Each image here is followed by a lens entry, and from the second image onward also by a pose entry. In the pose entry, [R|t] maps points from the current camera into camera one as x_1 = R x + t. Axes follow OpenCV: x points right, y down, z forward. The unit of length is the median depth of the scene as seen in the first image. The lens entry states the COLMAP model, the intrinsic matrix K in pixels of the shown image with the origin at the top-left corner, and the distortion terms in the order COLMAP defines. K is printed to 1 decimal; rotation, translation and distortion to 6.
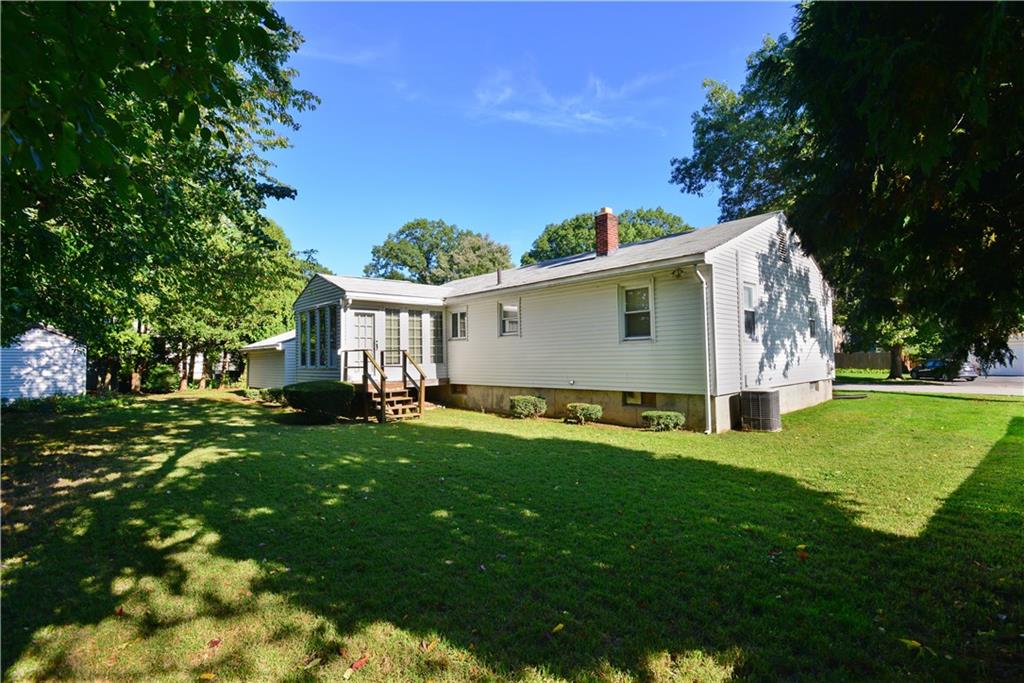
lens RADIAL K [[494.5, 0, 505.4], [0, 494.5, 338.5], [0, 0, 1]] dist [-0.013943, -0.000135]
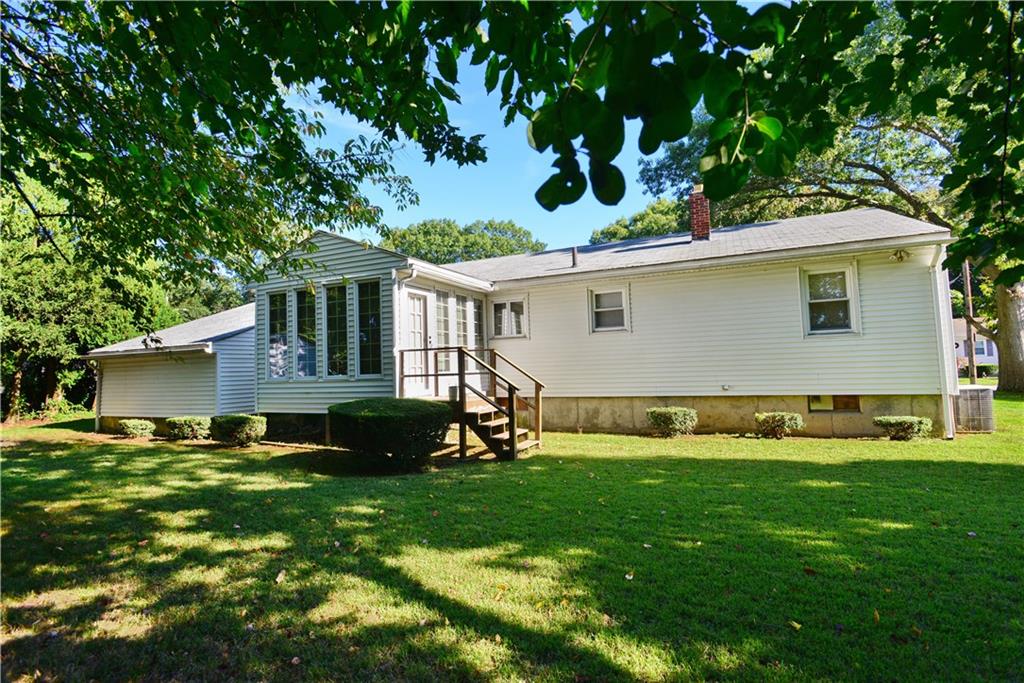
lens RADIAL K [[494.5, 0, 505.4], [0, 494.5, 338.5], [0, 0, 1]] dist [-0.013943, -0.000135]
pose [[0.918072, 0.011459, 0.396248, -0.451604], [-0.000137, 0.999591, -0.028589, 0.027991], [-0.396414, 0.026192, 0.917698, 0.355223]]
